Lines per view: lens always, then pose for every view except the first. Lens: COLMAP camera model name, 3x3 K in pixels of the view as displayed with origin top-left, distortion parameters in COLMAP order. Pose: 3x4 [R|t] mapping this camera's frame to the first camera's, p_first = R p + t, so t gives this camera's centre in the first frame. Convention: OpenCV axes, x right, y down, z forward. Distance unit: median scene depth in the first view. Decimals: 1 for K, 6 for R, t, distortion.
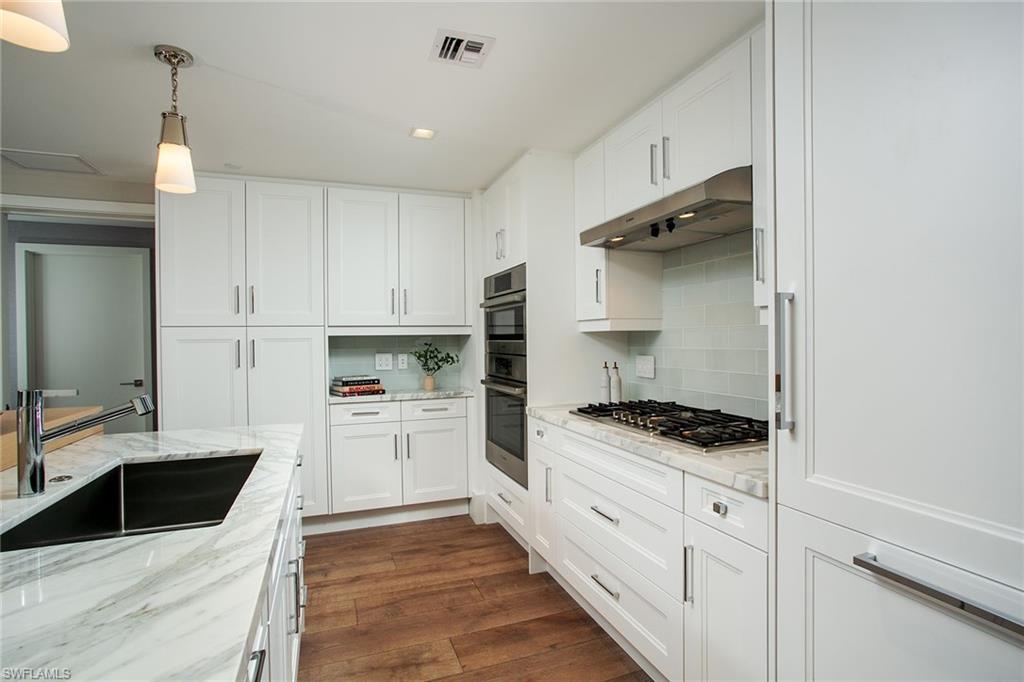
lens RADIAL K [[489.8, 0, 512.0], [0, 489.8, 341.0], [0, 0, 1]] dist [0.000333, 0.000099]
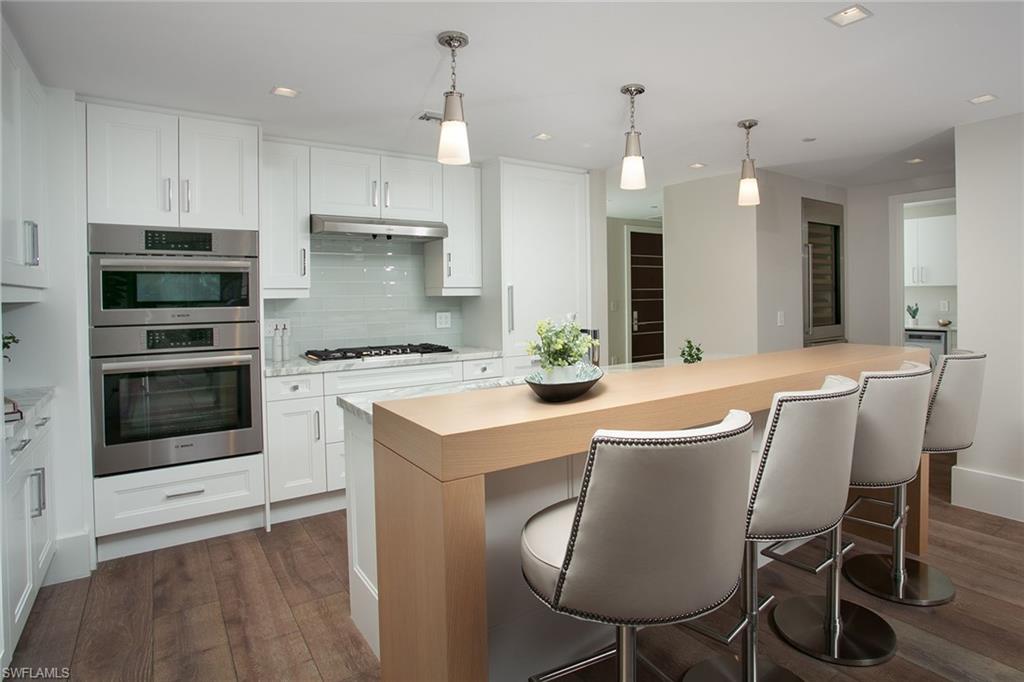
lens RADIAL K [[547.6, 0, 511.2], [0, 547.6, 307.2], [0, 0, 1]] dist [-0.000751, -0.000137]
pose [[-0.206137, -0.001693, 0.978522, -1.183849], [0.014258, 0.999887, 0.004734, 0.003601], [-0.978419, 0.014928, -0.206090, 0.719244]]
